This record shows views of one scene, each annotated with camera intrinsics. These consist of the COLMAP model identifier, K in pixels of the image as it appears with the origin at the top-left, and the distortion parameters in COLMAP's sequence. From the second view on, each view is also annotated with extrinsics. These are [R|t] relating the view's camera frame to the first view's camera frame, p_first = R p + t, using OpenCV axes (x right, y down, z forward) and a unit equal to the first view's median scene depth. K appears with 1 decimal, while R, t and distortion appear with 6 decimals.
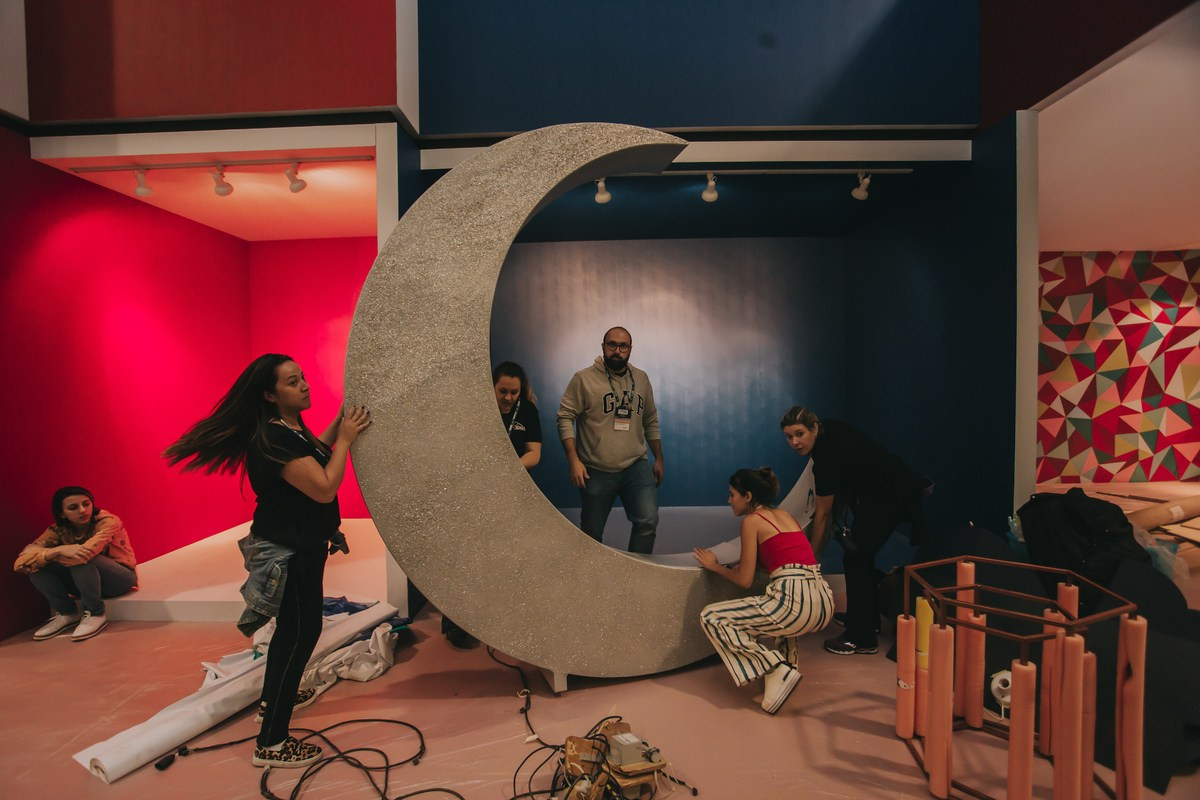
lens RADIAL K [[599.5, 0, 598.8], [0, 599.5, 398.8], [0, 0, 1]] dist [-0.057602, 0.024772]
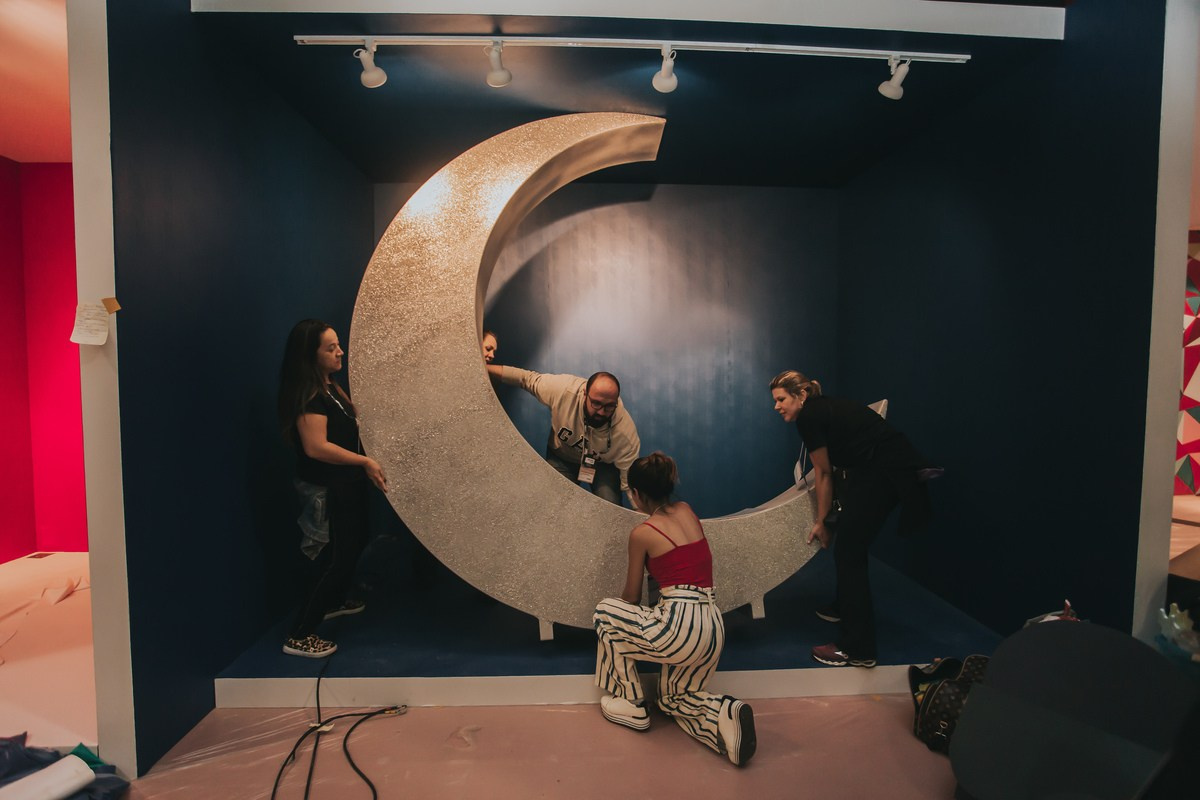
lens RADIAL K [[599.5, 0, 601.7], [0, 599.5, 400.4], [0, 0, 1]] dist [-0.057602, 0.024772]
pose [[0.997323, 0.014044, 0.071764, 0.061366], [-0.015457, 0.999697, 0.019172, -0.006980], [-0.071473, -0.020230, 0.997237, 0.285807]]
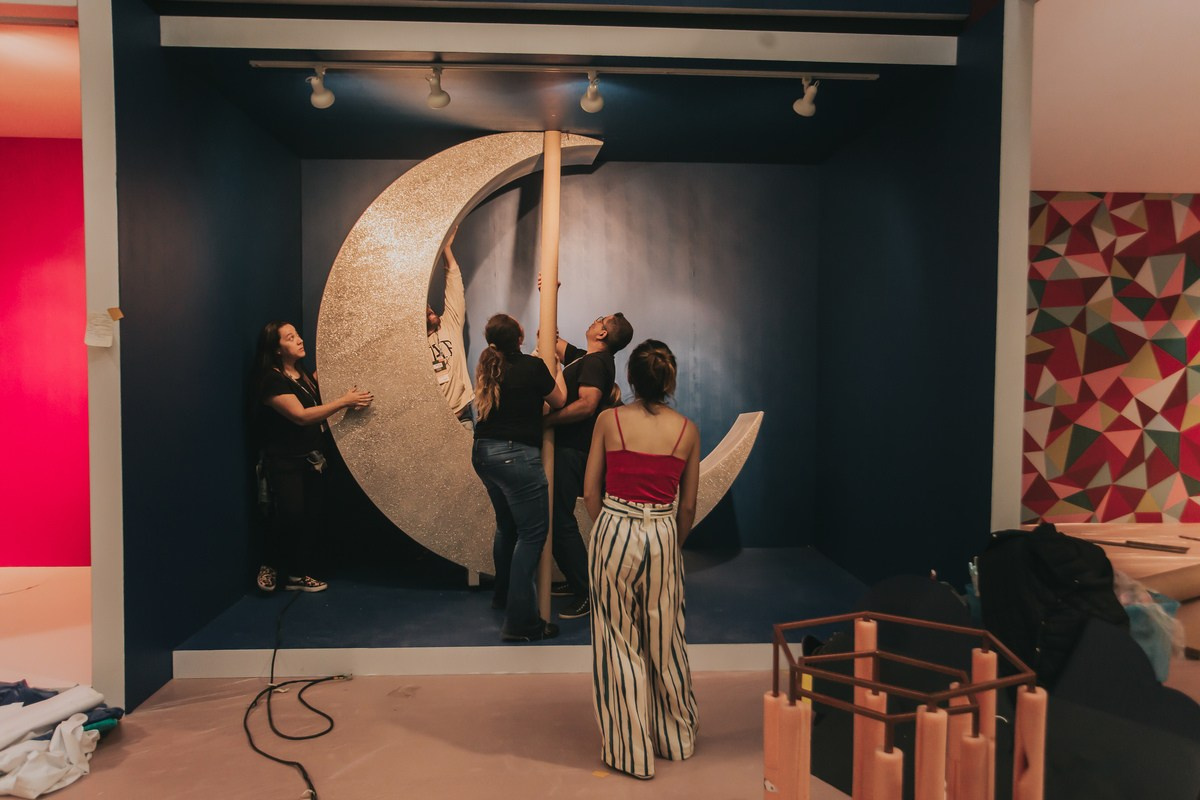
lens RADIAL K [[907.0, 0, 605.9], [0, 907.0, 399.7], [0, 0, 1]] dist [-0.020514, 0.045111]
pose [[0.996955, 0.016787, 0.076157, 0.101734], [-0.017409, 0.999820, 0.007511, -0.001228], [-0.076017, -0.008814, 0.997068, -0.052972]]
